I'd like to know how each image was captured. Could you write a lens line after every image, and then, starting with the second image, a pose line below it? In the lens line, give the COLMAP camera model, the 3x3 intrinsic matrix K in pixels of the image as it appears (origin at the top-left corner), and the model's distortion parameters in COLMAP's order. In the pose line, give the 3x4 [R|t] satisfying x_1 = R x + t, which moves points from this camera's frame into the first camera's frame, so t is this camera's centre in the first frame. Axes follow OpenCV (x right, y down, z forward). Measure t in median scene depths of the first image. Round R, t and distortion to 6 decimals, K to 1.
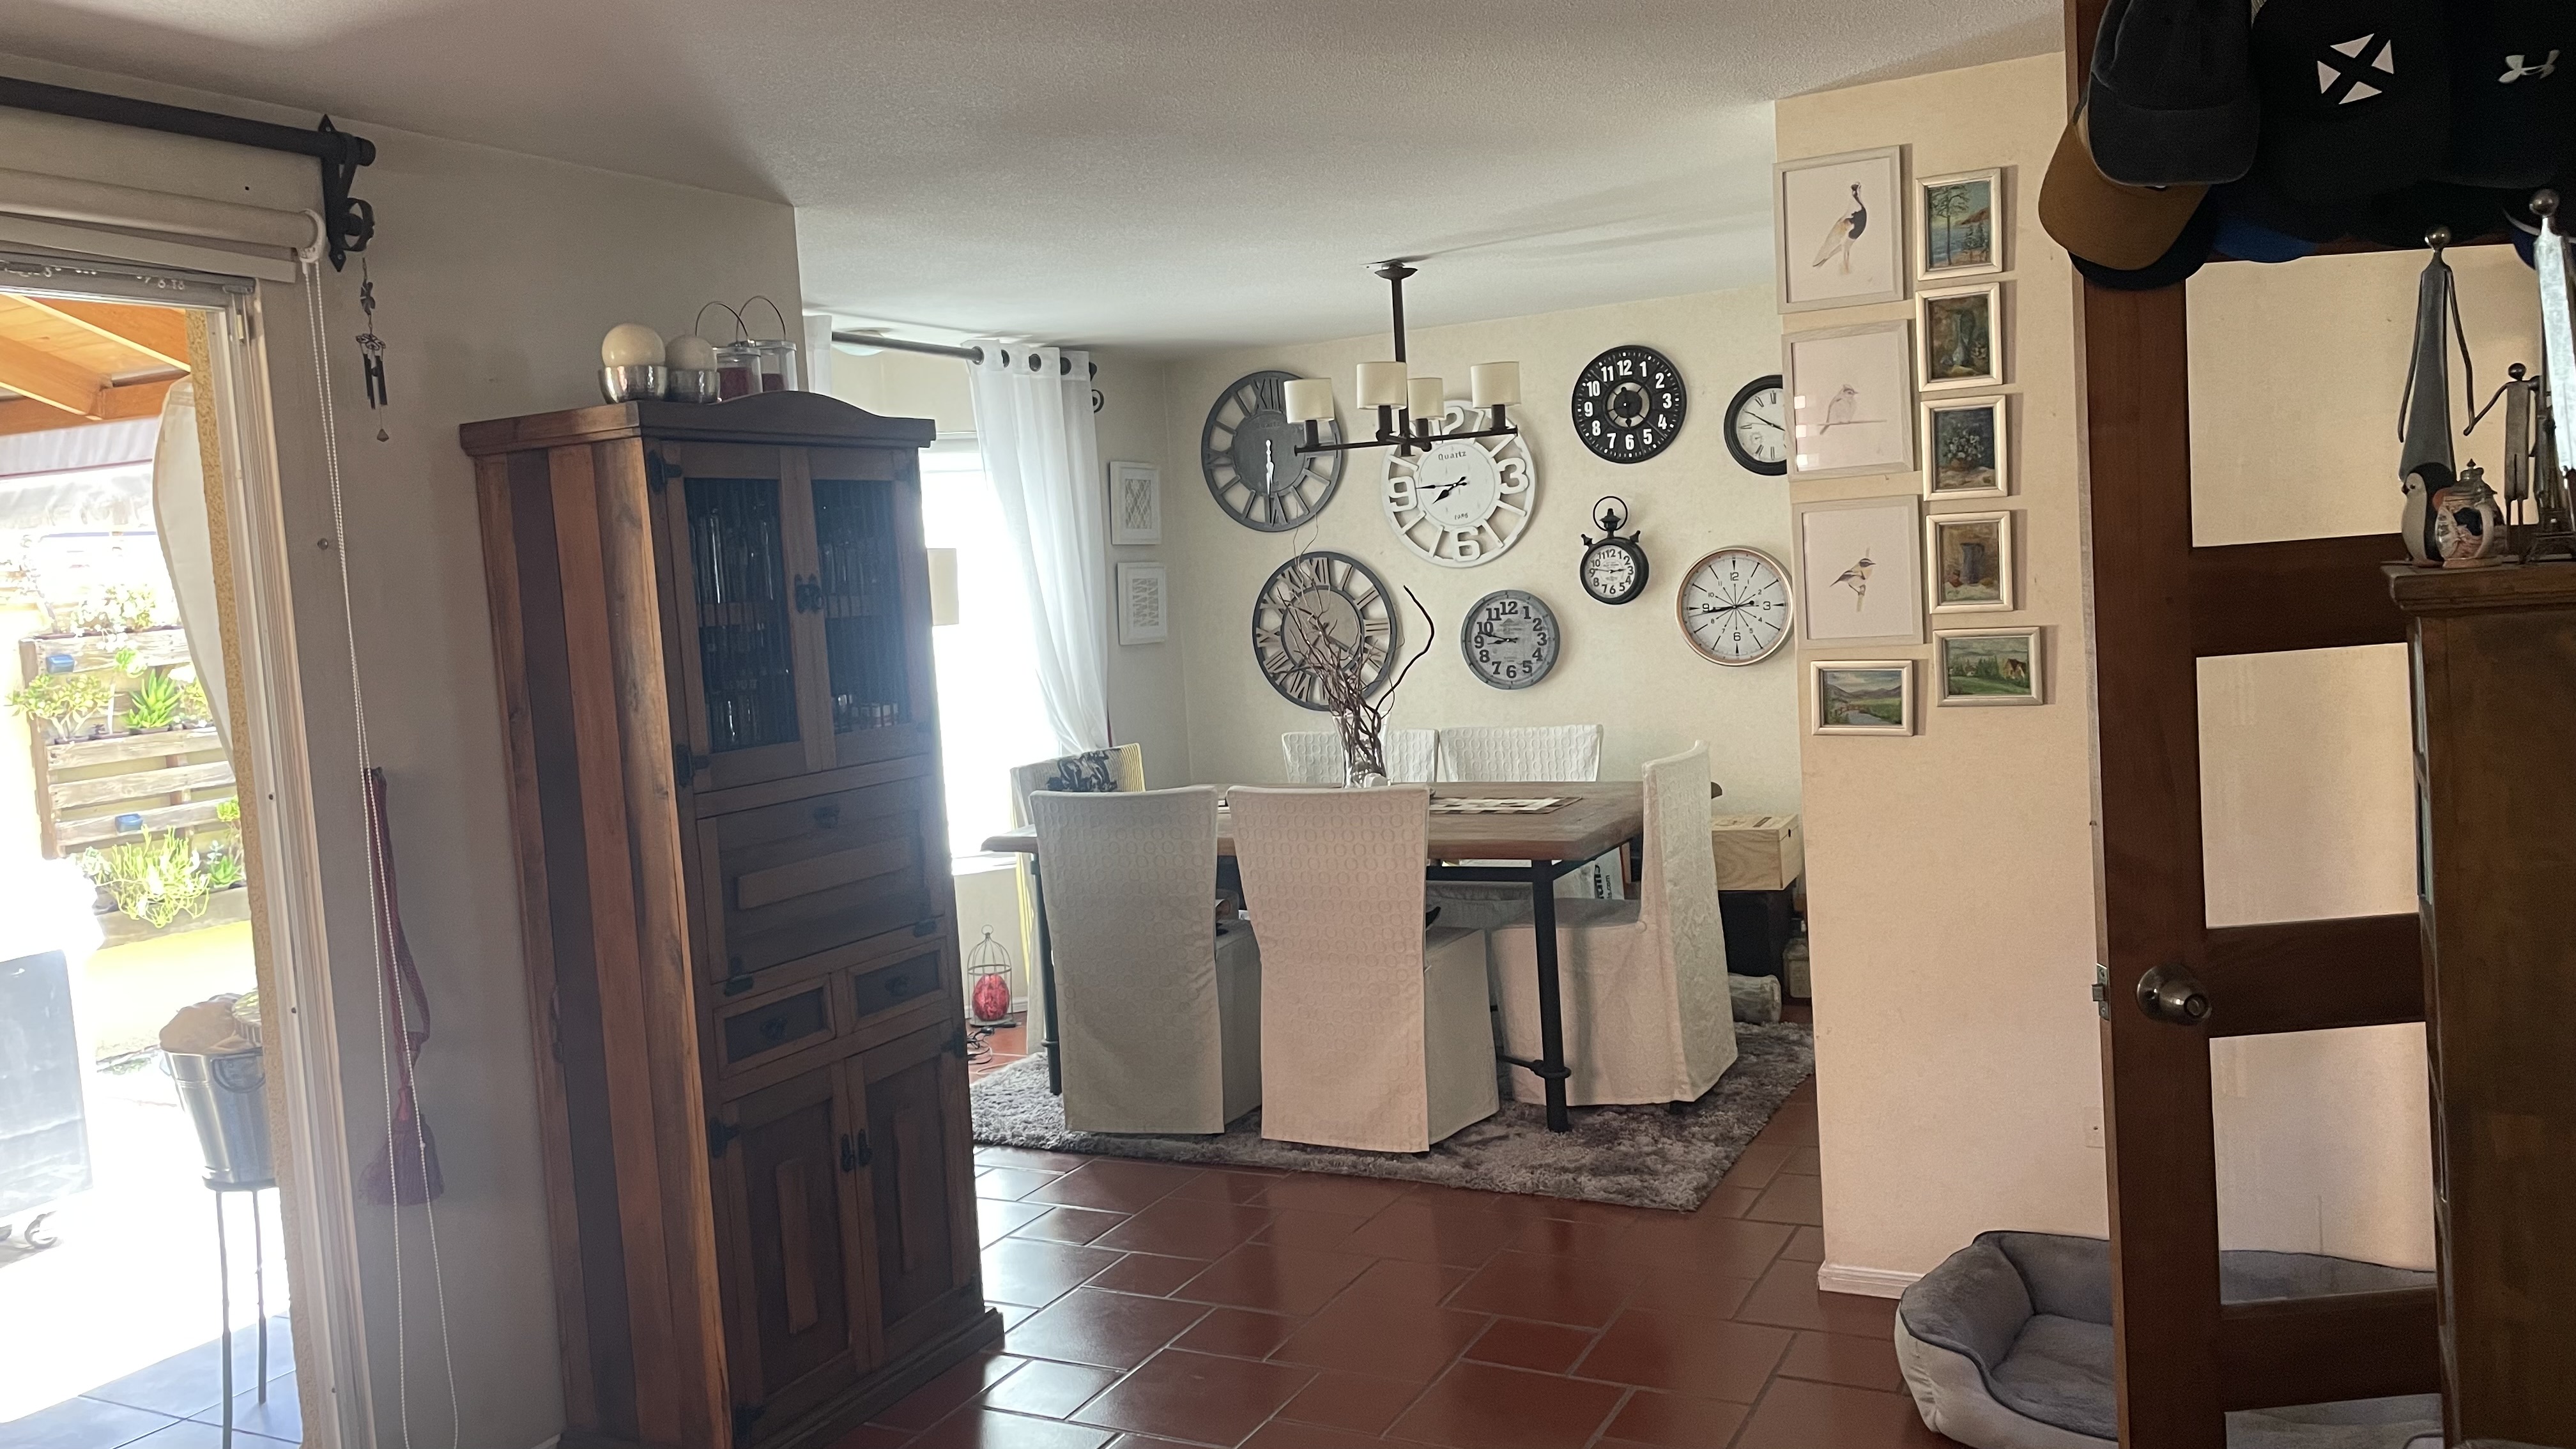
lens RADIAL K [[1946.4, 0, 1272.5], [0, 1946.4, 700.1], [0, 0, 1]] dist [0.094672, -0.120652]
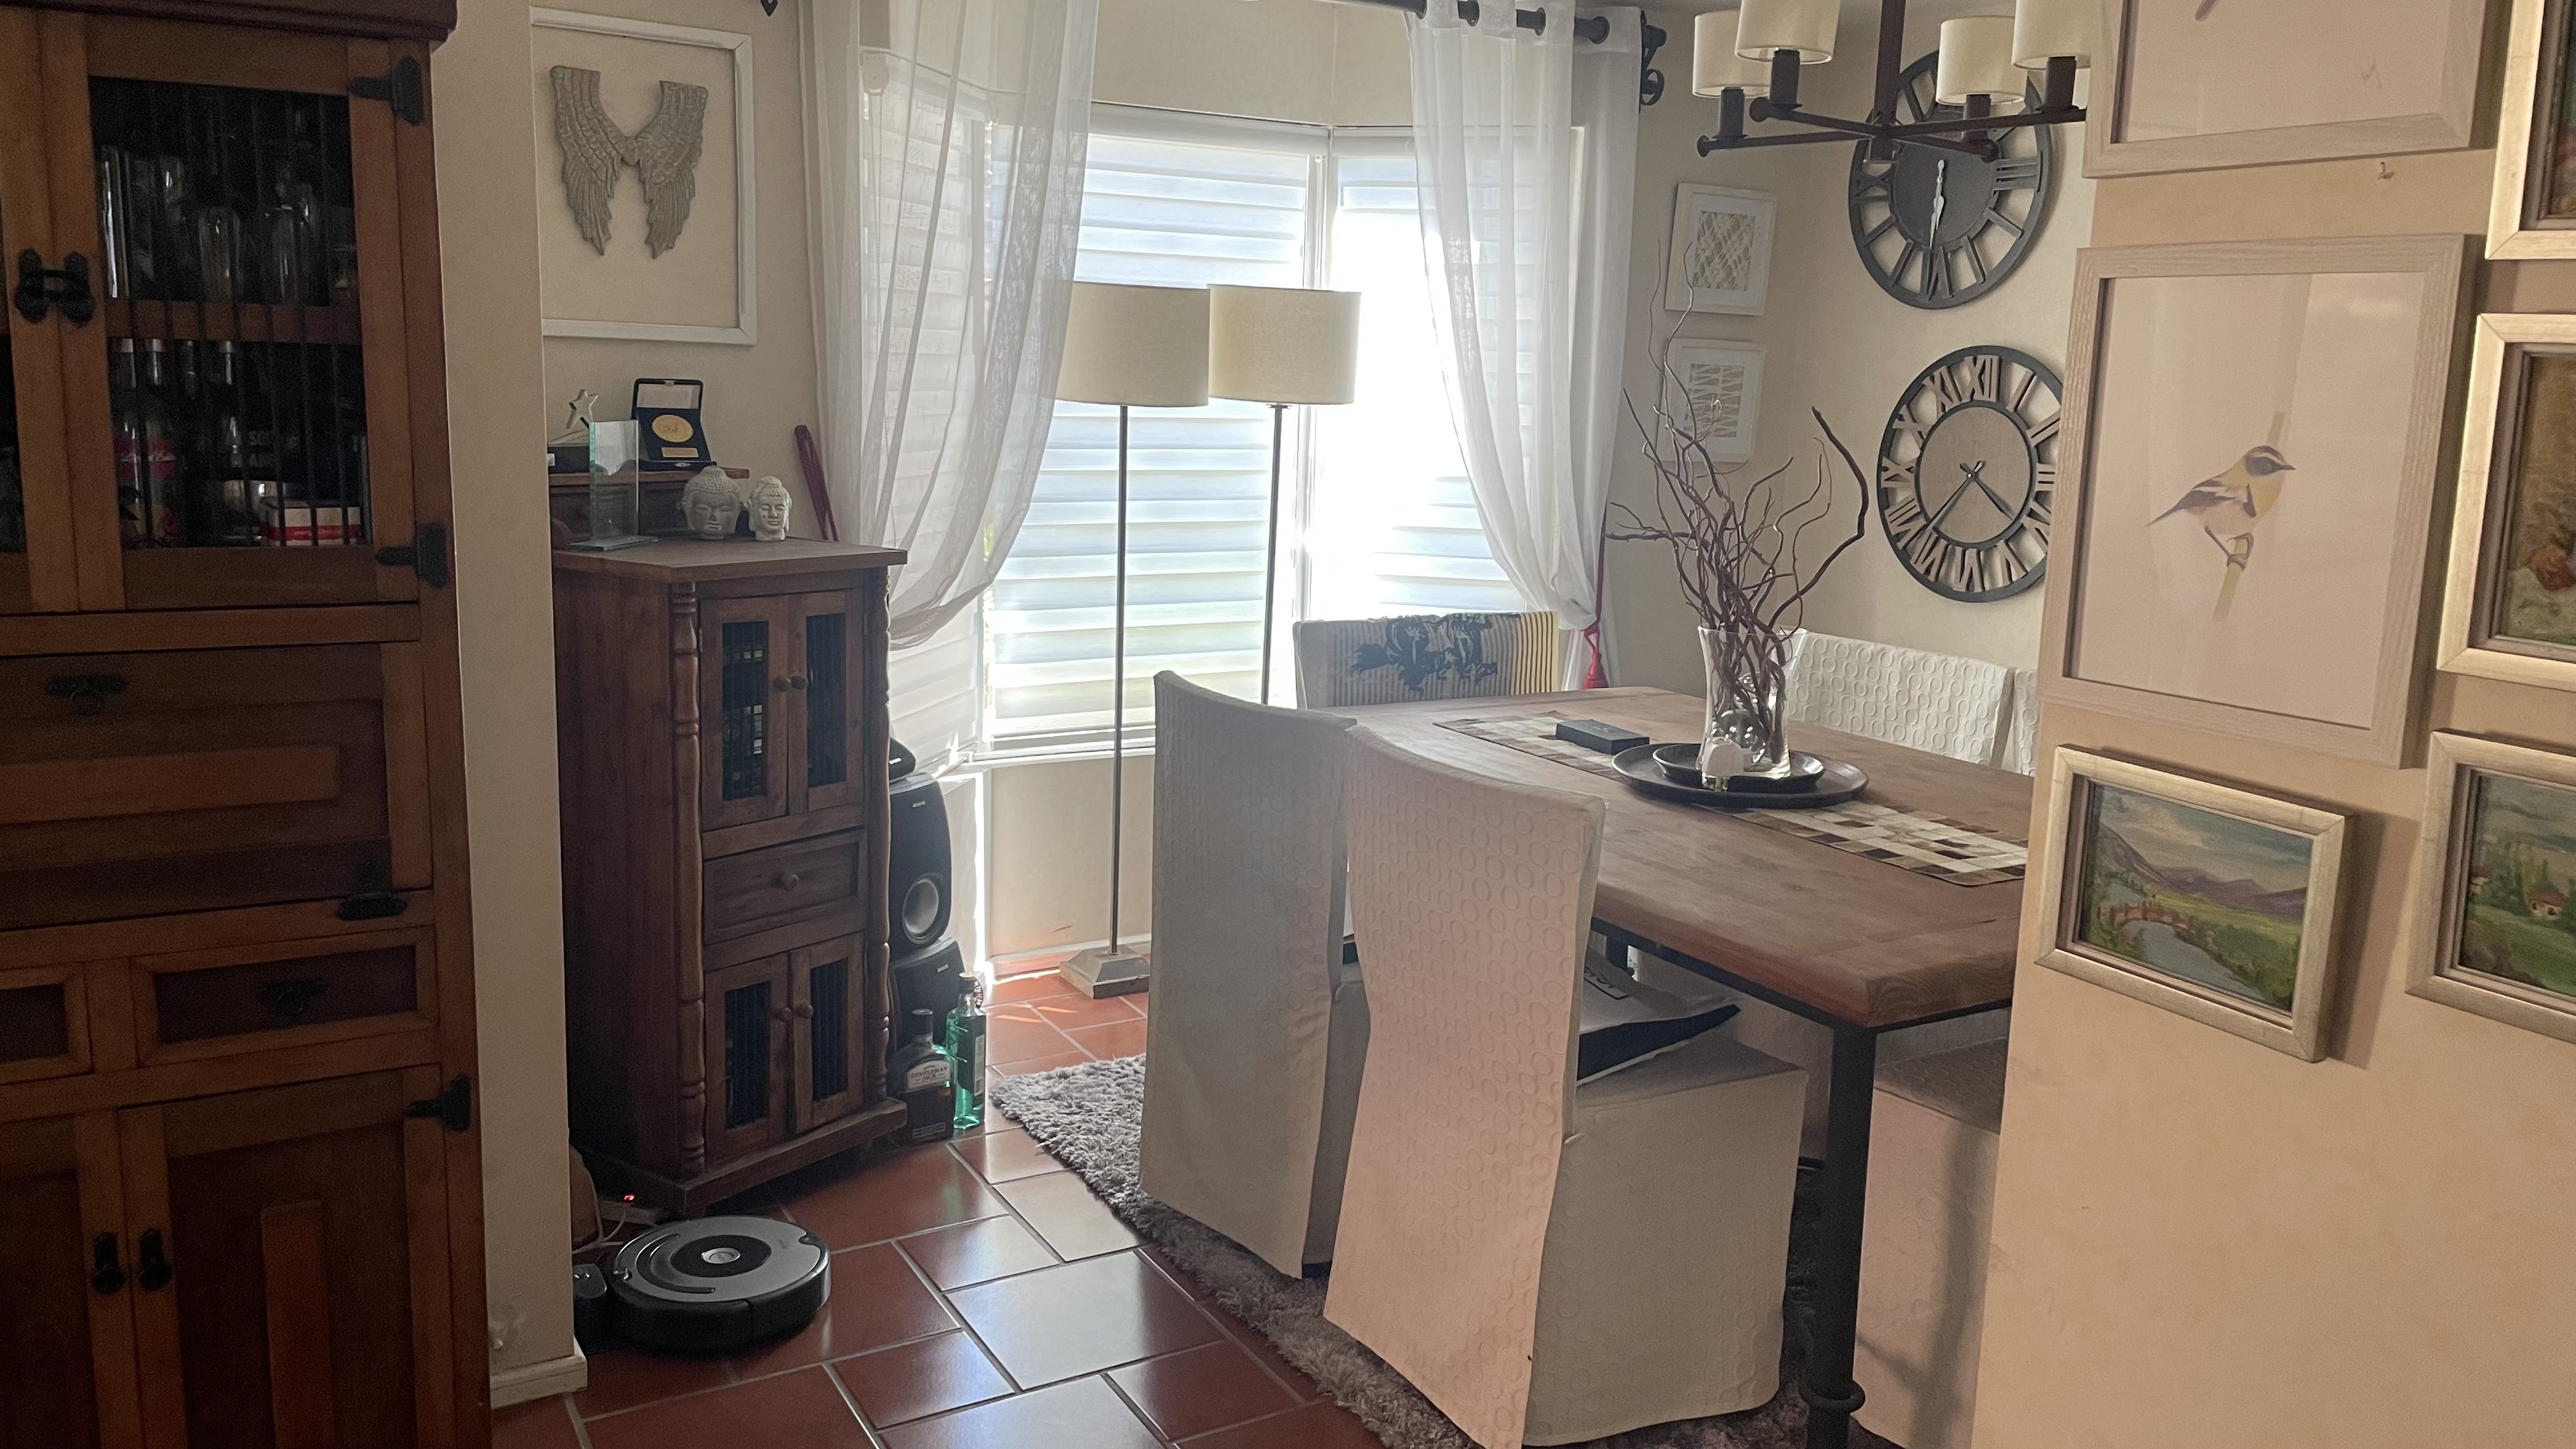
lens RADIAL K [[1946.4, 0, 1294.2], [0, 1946.4, 691.5], [0, 0, 1]] dist [0.094672, -0.120652]
pose [[0.846012, 0.176498, -0.503103, 0.329020], [-0.119719, 0.982407, 0.143329, -0.059852], [0.519549, -0.061028, 0.852258, 0.652744]]
